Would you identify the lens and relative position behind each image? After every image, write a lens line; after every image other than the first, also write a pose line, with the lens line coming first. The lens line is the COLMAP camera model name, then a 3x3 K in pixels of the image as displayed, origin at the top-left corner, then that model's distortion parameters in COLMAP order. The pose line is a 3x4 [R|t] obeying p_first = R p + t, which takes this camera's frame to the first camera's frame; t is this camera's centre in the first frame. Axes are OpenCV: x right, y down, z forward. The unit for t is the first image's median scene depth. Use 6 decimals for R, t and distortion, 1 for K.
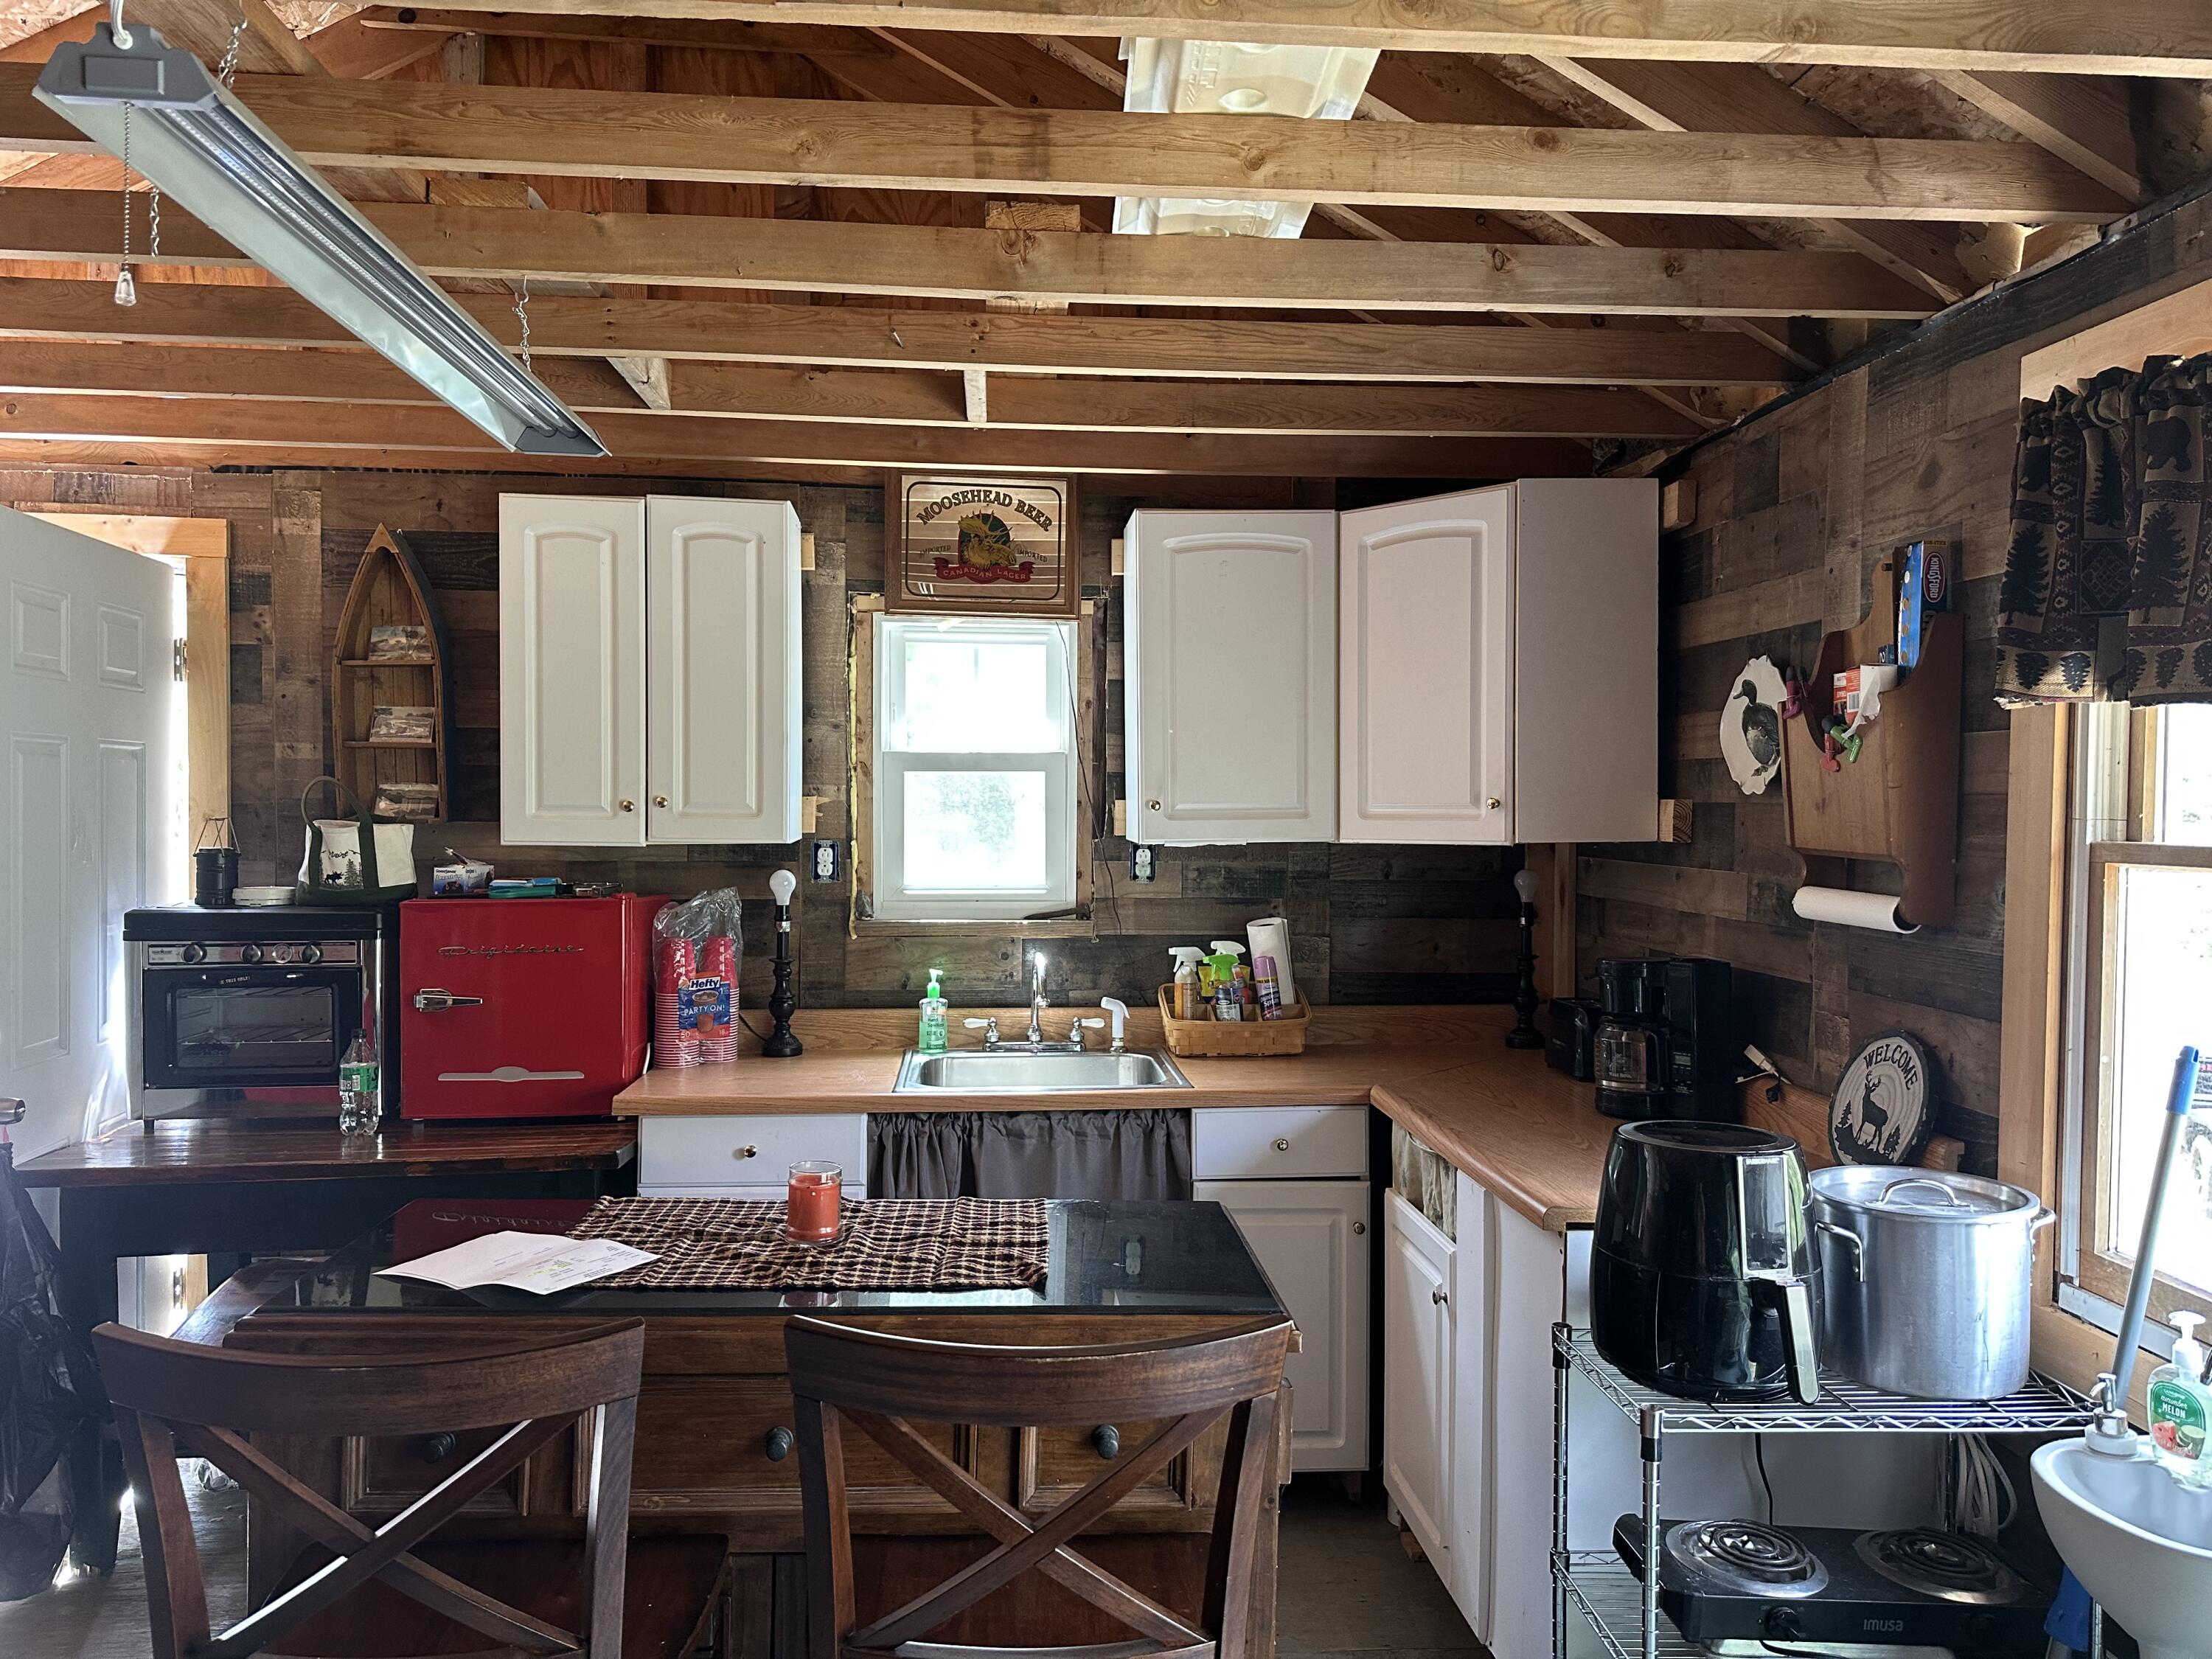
lens RADIAL K [[1548.7, 0, 1103.1], [0, 1548.7, 851.0], [0, 0, 1]] dist [0.201434, -0.368583]
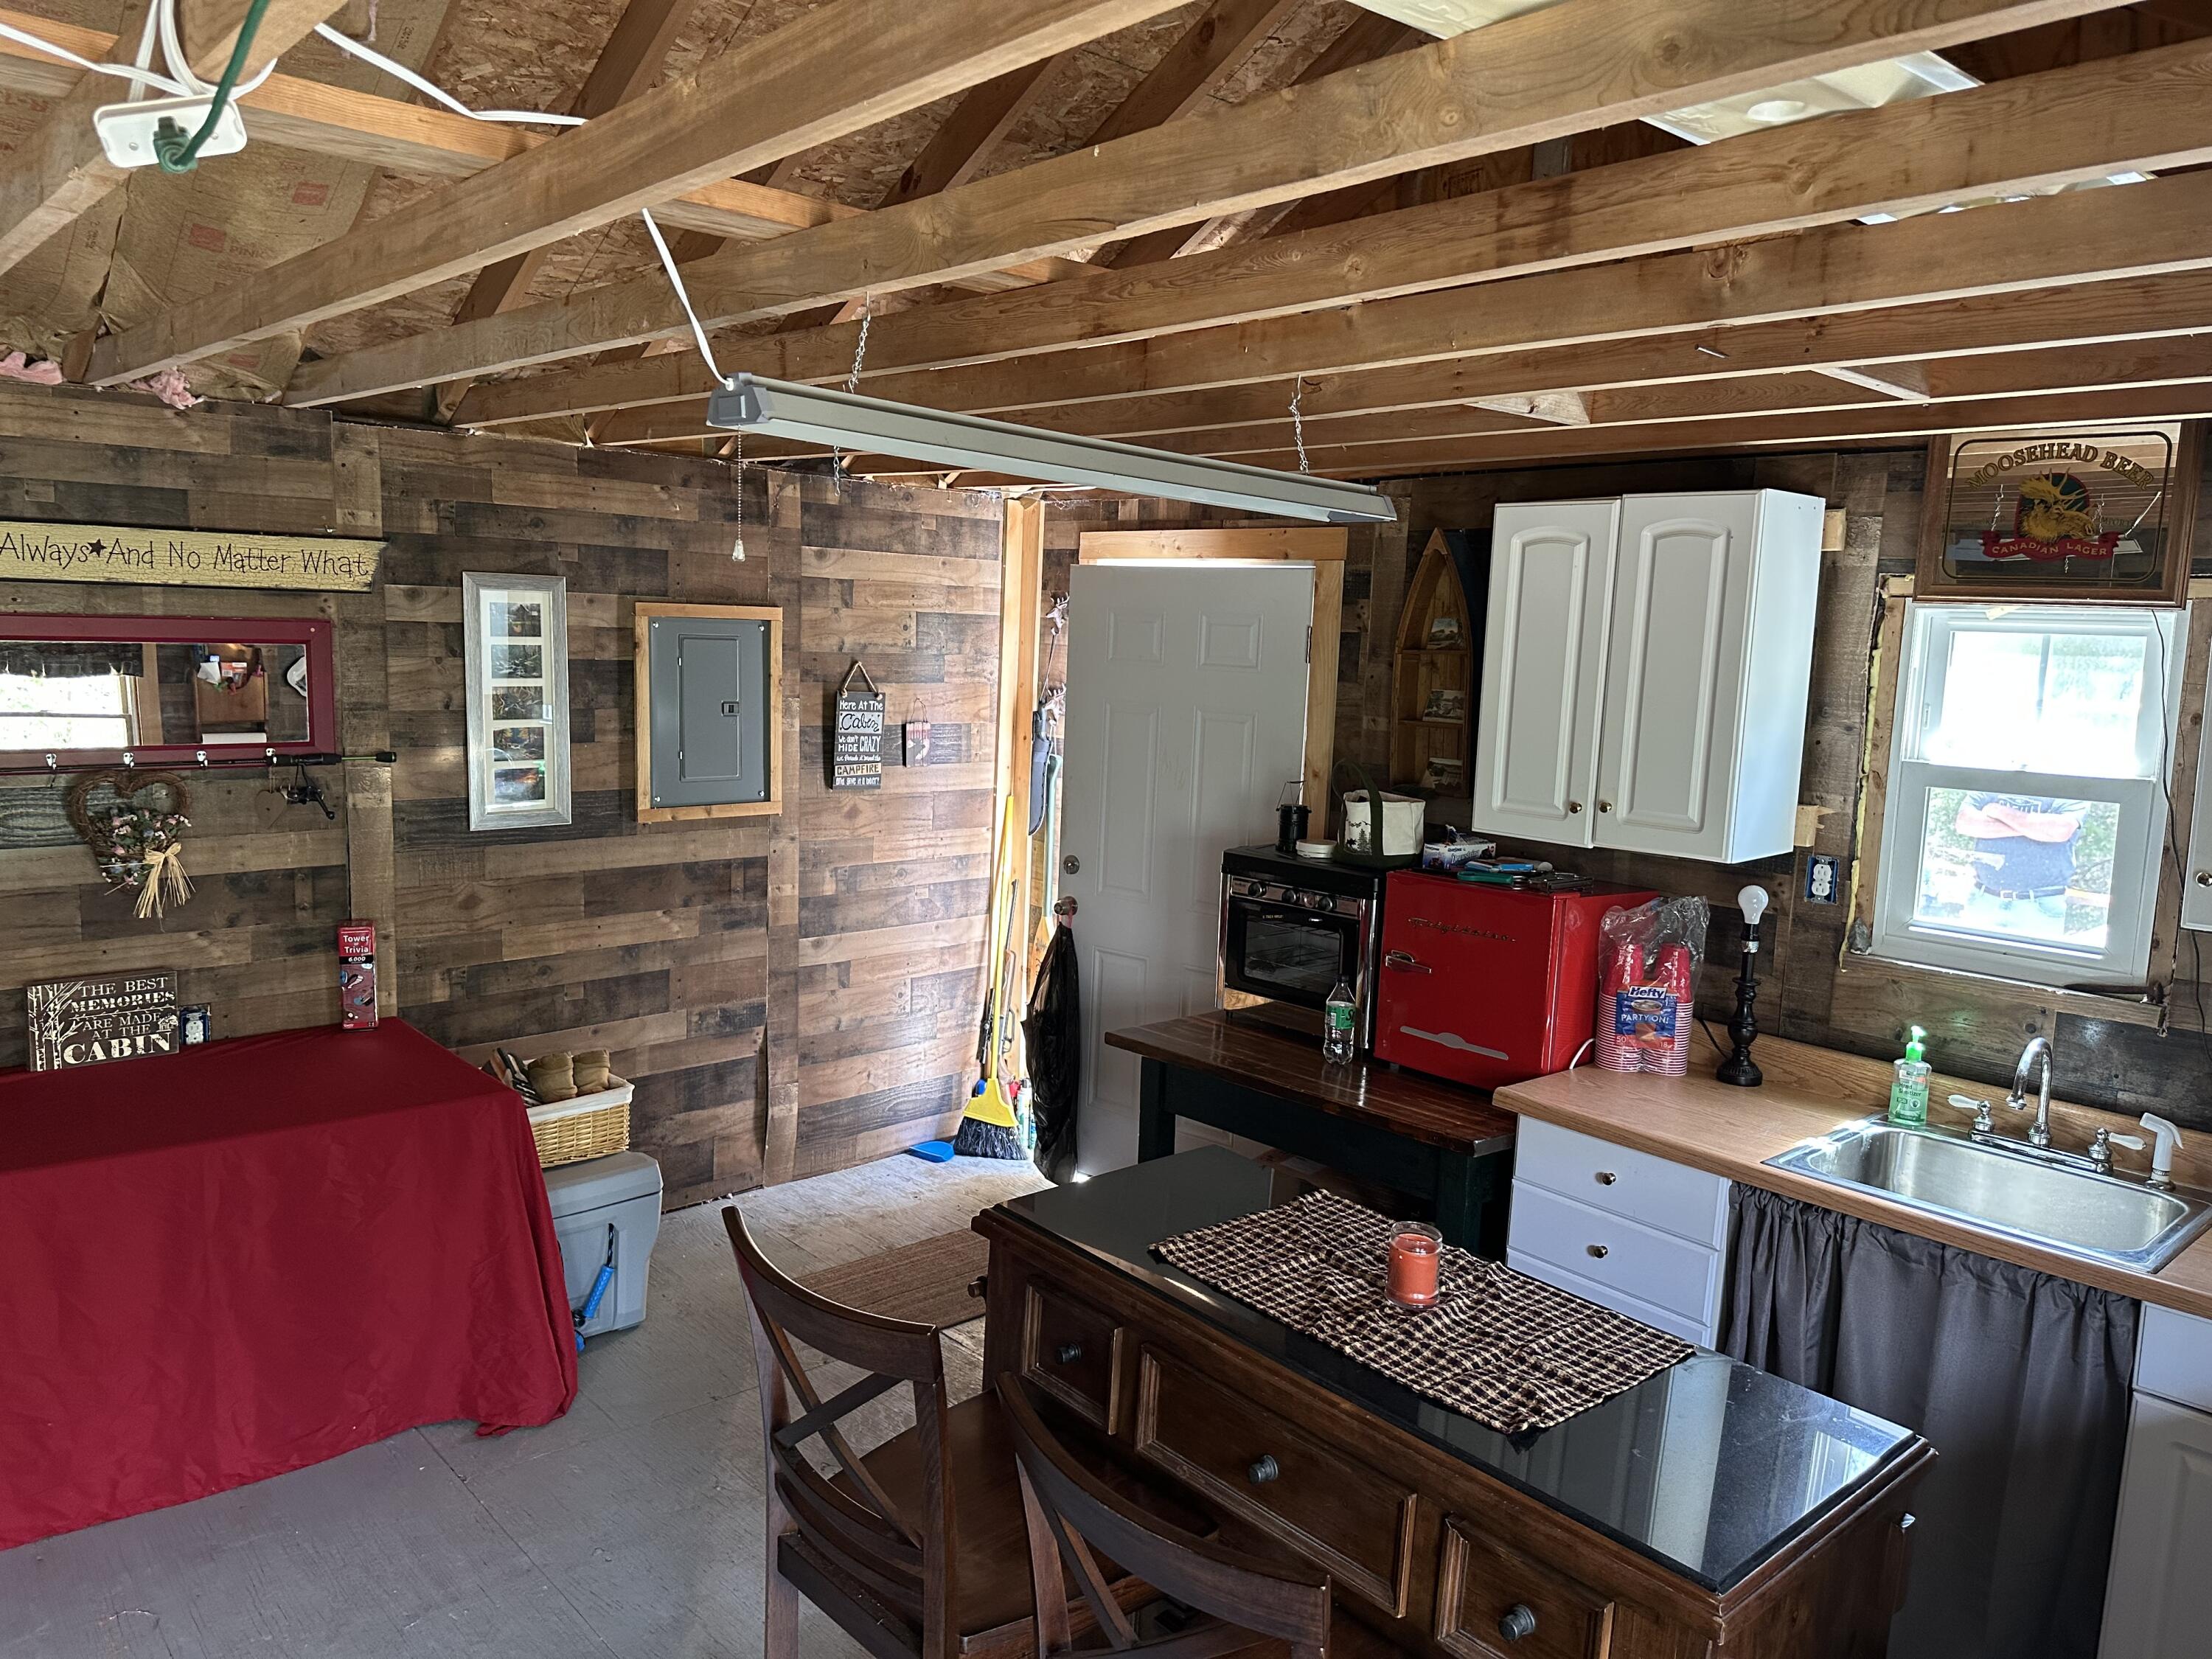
lens RADIAL K [[1568.7, 0, 1100.7], [0, 1568.7, 857.8], [0, 0, 1]] dist [0.056269, -0.060056]
pose [[0.603775, 0.134764, -0.785681, 0.290292], [-0.056646, 0.990368, 0.126342, -0.099746], [0.795140, -0.031777, 0.605593, 0.133004]]
